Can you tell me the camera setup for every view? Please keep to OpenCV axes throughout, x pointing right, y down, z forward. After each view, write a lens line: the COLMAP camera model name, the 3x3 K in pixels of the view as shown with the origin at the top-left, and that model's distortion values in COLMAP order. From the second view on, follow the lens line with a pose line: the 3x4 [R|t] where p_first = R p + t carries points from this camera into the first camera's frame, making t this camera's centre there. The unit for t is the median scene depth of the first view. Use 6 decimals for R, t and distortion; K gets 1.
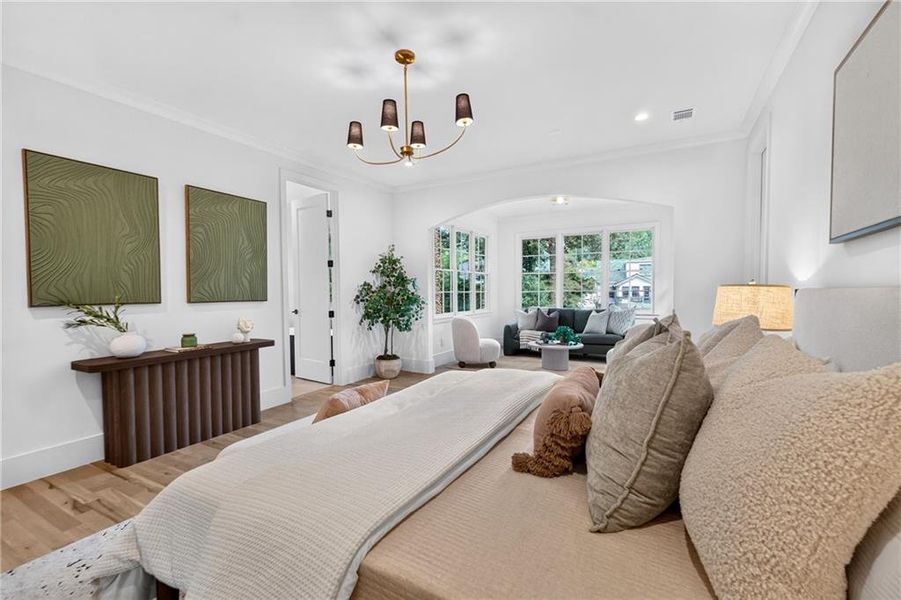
lens RADIAL K [[389.8, 0, 450.5], [0, 389.8, 300.0], [0, 0, 1]] dist [0.000748, 0.000266]
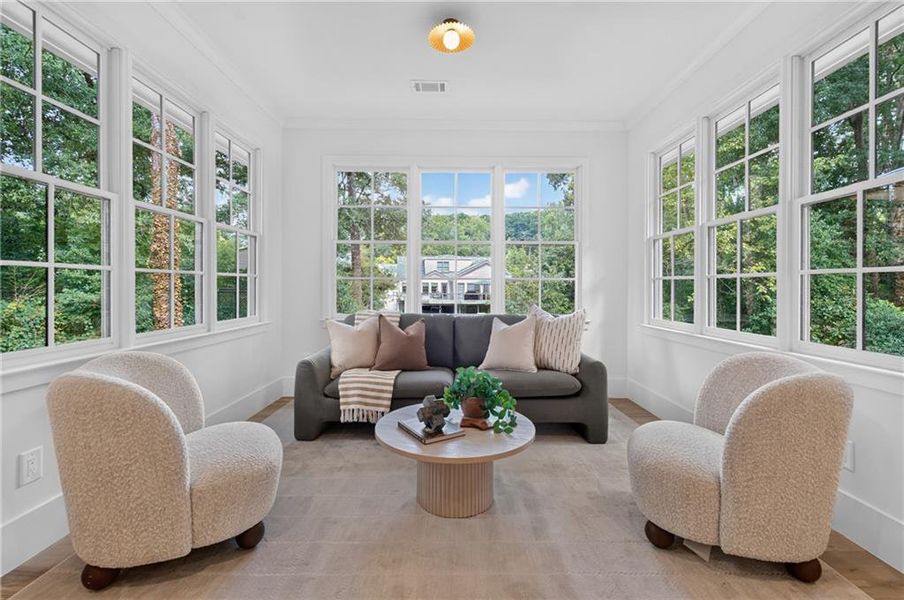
lens RADIAL K [[391.1, 0, 452.0], [0, 391.1, 300.0], [0, 0, 1]] dist [0.000748, 0.000266]
pose [[0.871853, -0.003421, 0.489755, 0.153565], [-0.002100, 0.999940, 0.010721, 0.000475], [-0.489763, -0.010376, 0.871794, 1.097493]]
